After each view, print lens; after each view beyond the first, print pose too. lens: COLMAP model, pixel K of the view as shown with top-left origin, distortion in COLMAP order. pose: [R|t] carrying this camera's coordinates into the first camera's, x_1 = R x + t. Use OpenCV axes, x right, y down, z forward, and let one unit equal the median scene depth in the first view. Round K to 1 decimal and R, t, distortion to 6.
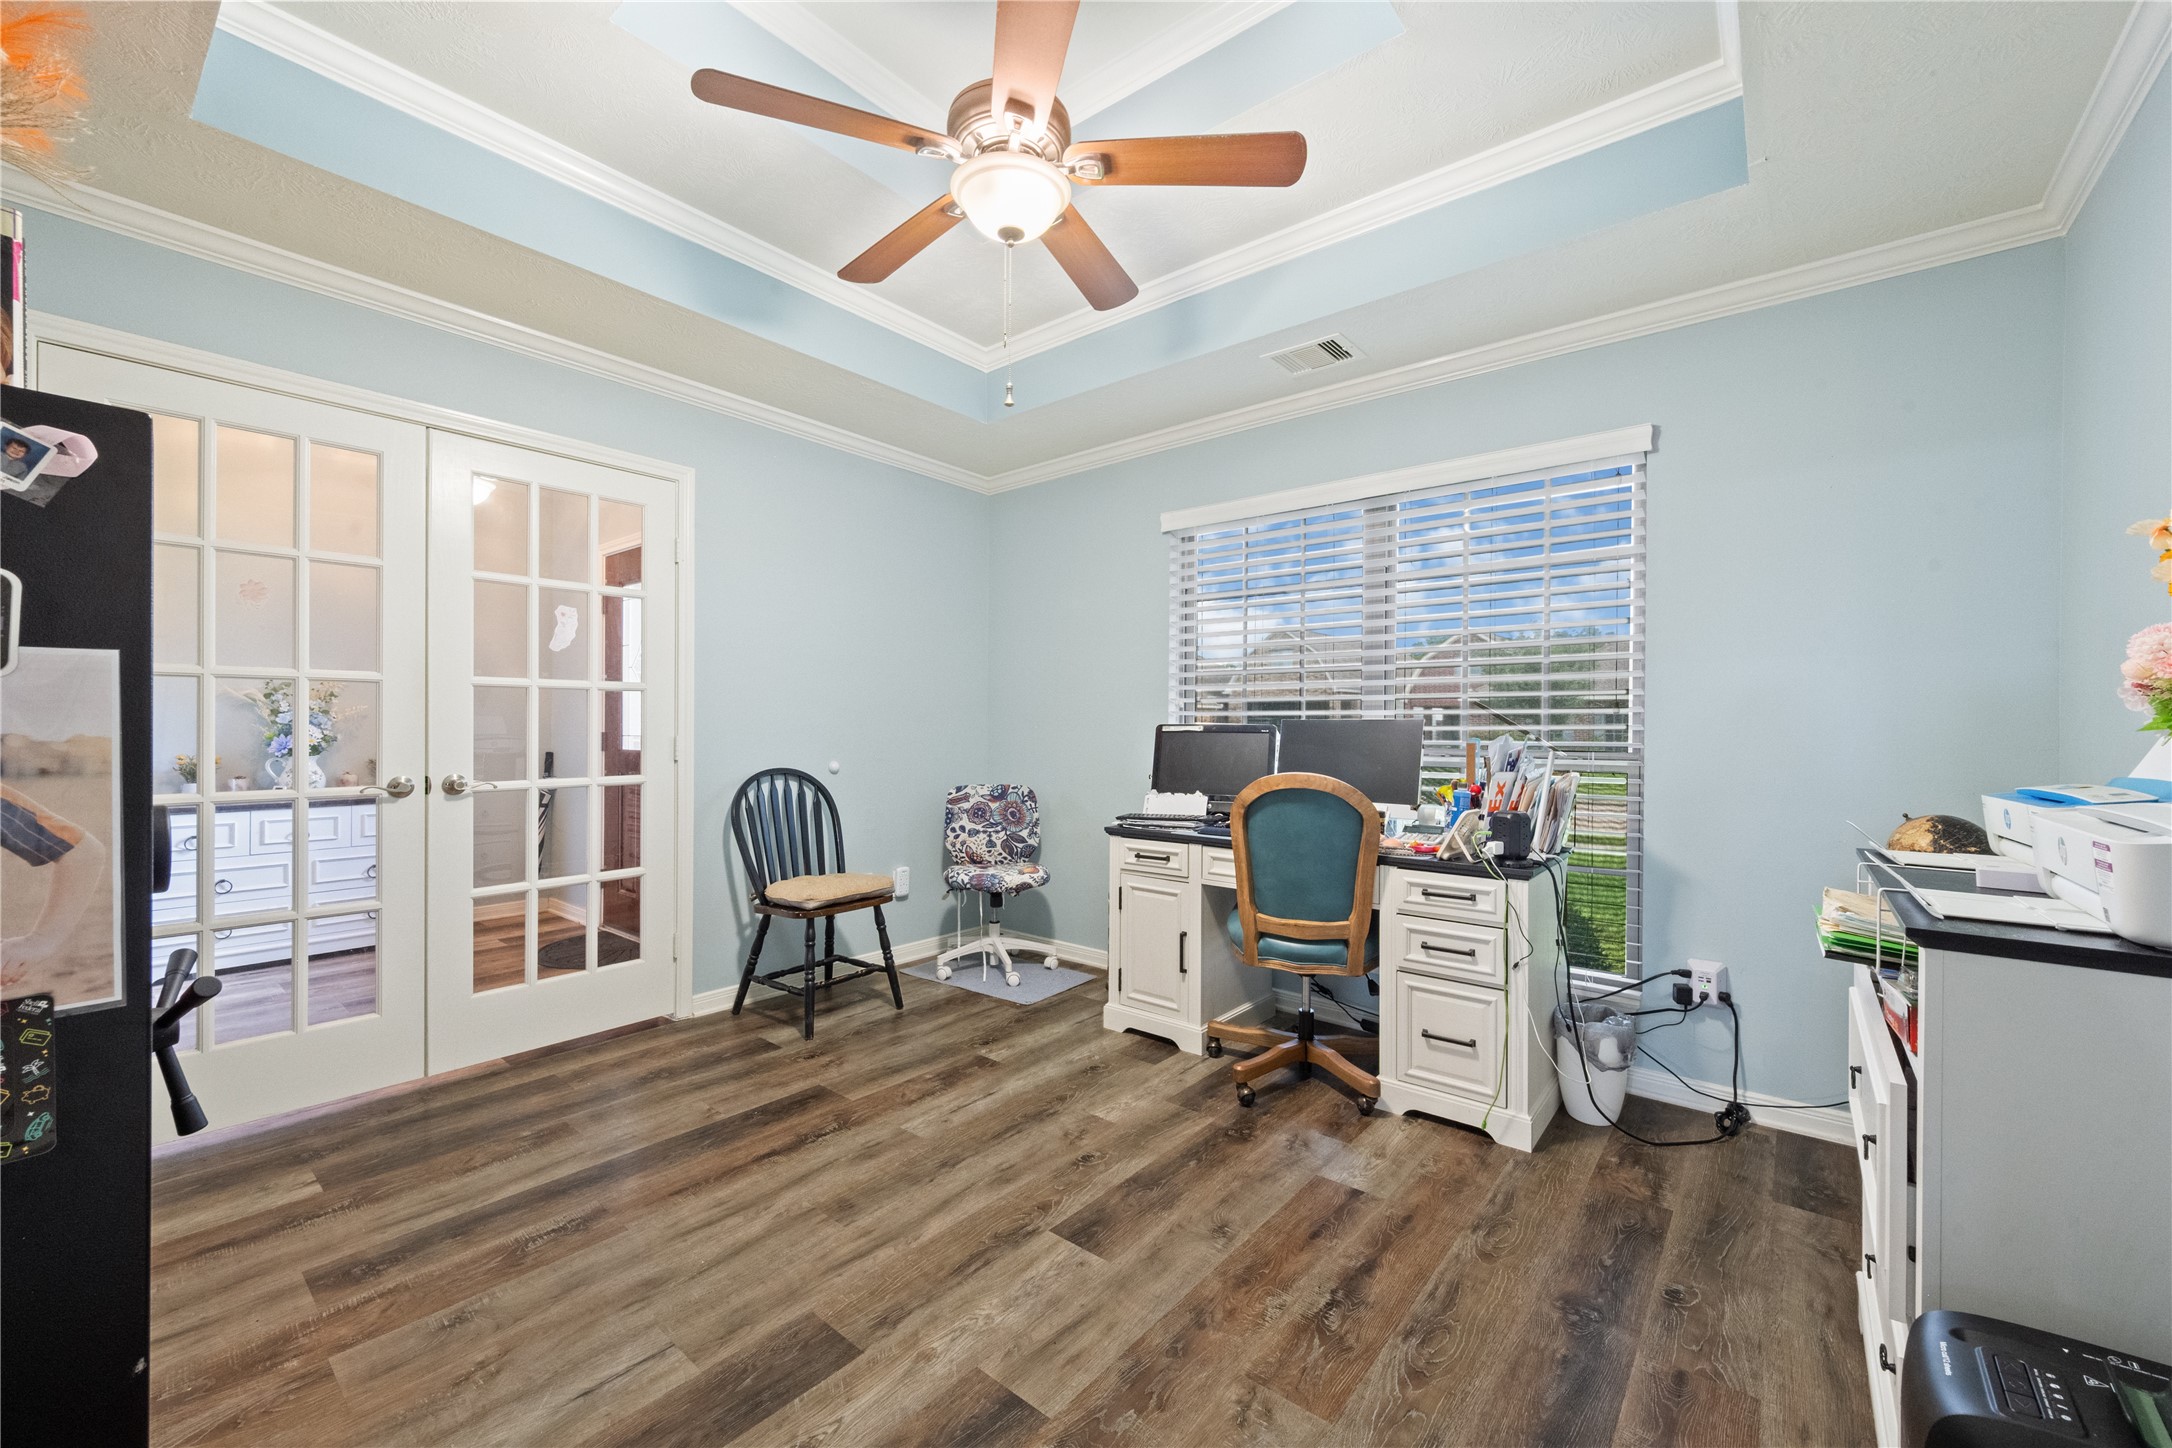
lens RADIAL K [[877.6, 0, 1071.0], [0, 877.6, 722.4], [0, 0, 1]] dist [-0.000289, -0.000006]
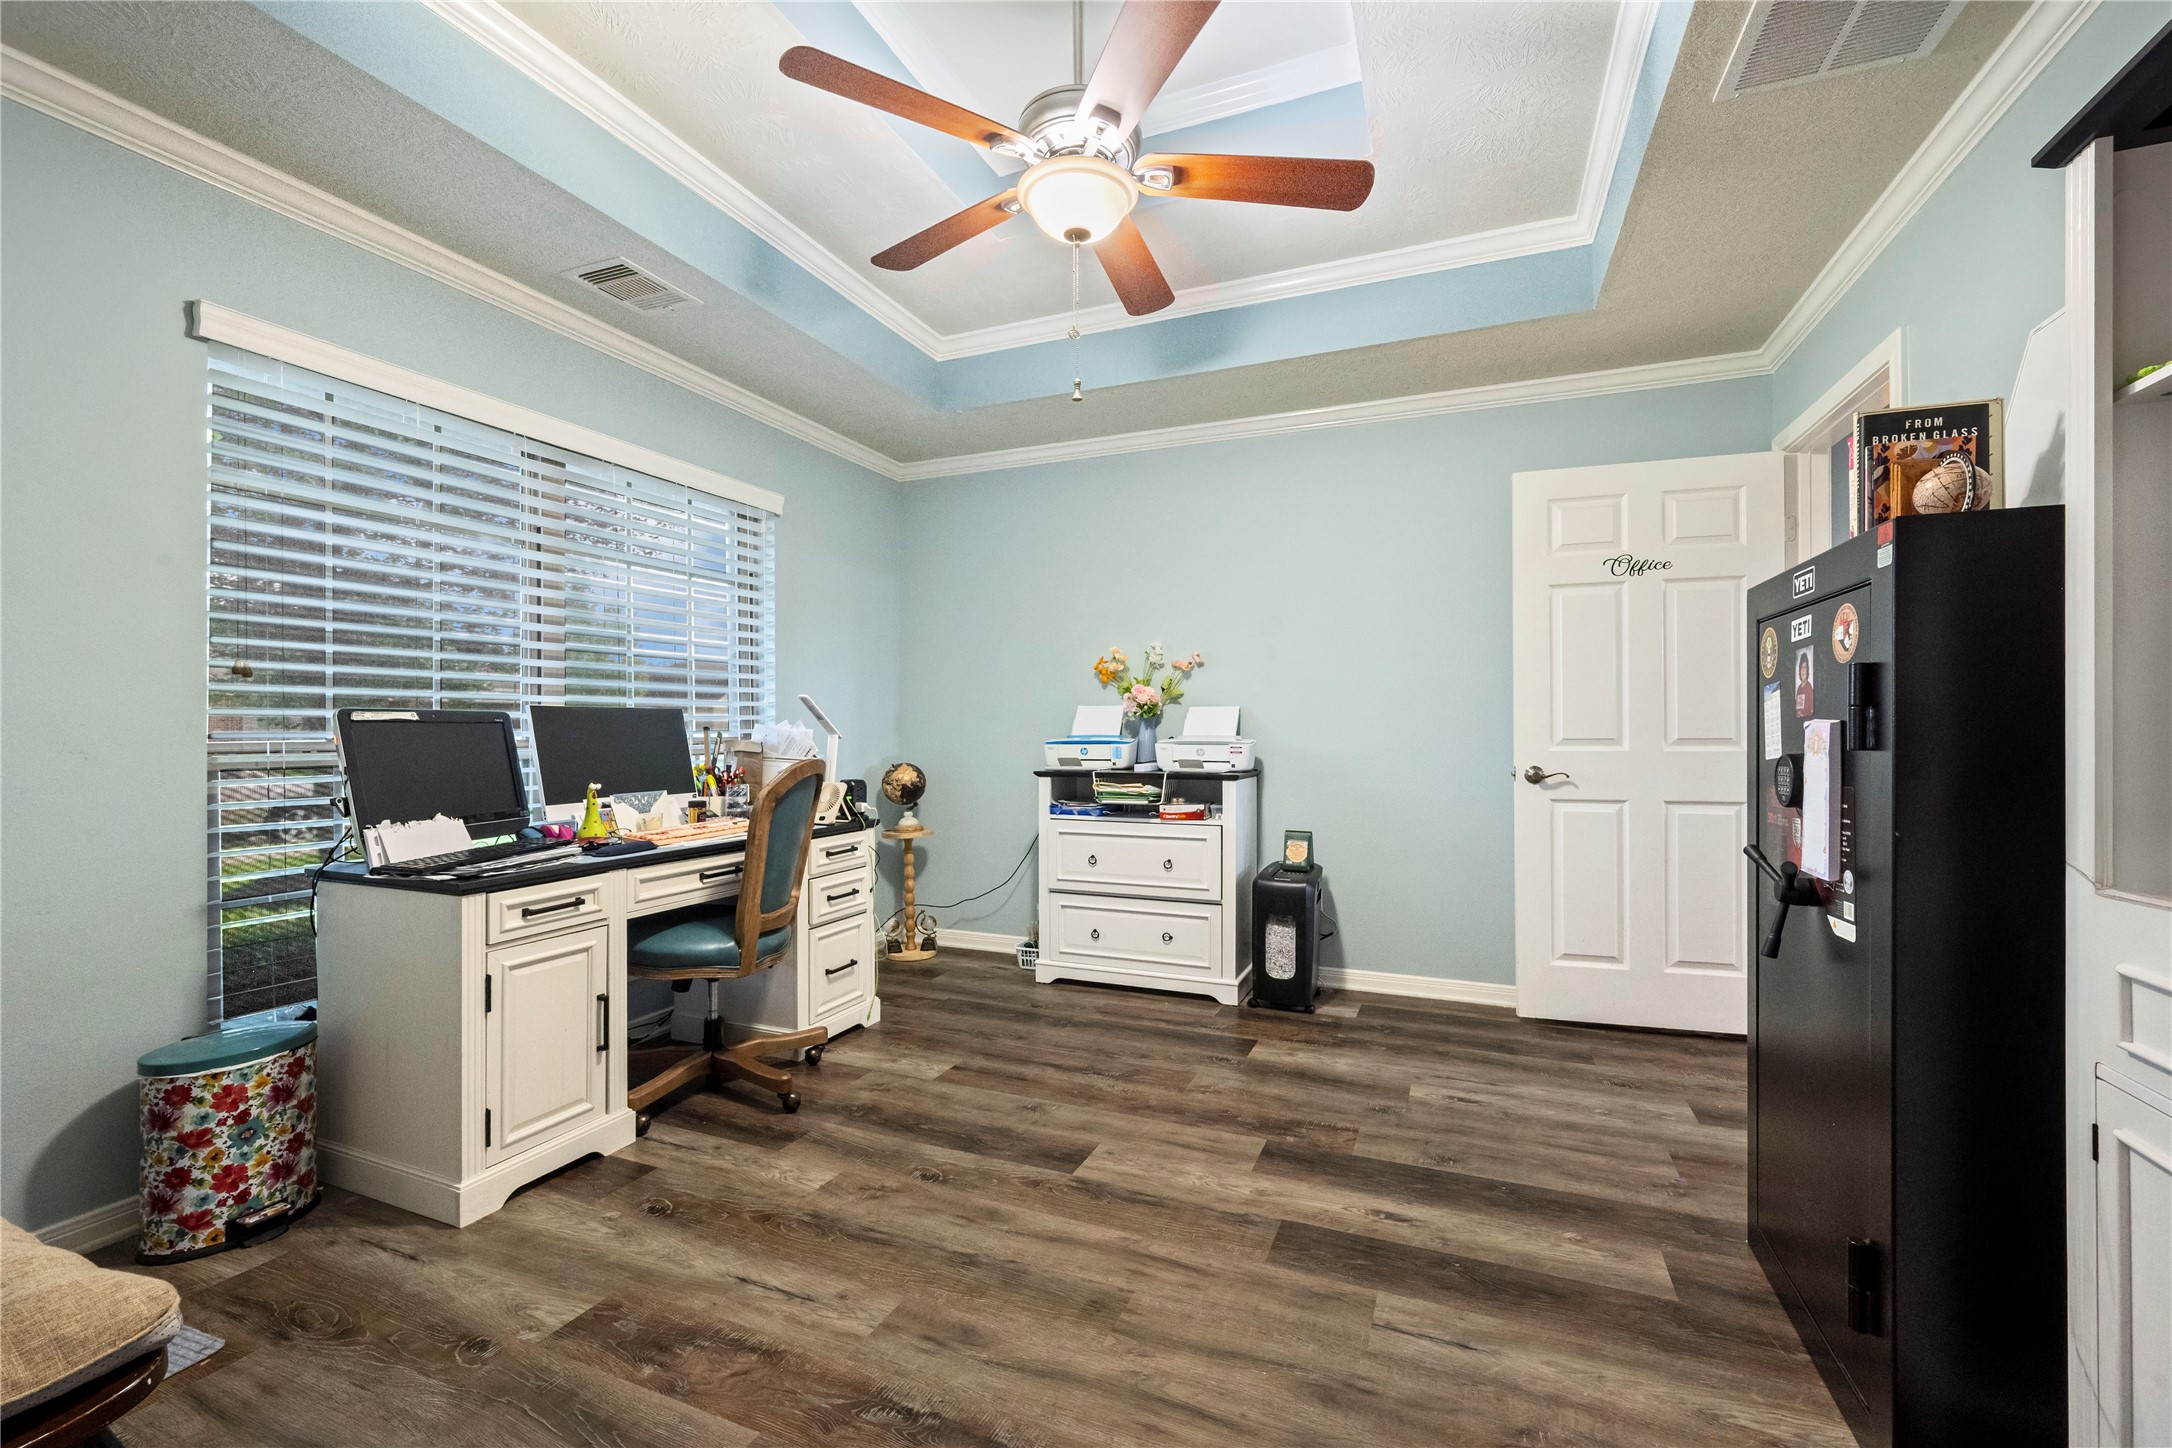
lens RADIAL K [[877.6, 0, 1071.0], [0, 877.6, 722.4], [0, 0, 1]] dist [-0.000289, -0.000006]
pose [[-0.279001, -0.000008, 0.960291, -0.958663], [-0.000062, 1.000000, -0.000009, 0.019092], [-0.960291, -0.000062, -0.279001, 1.172711]]
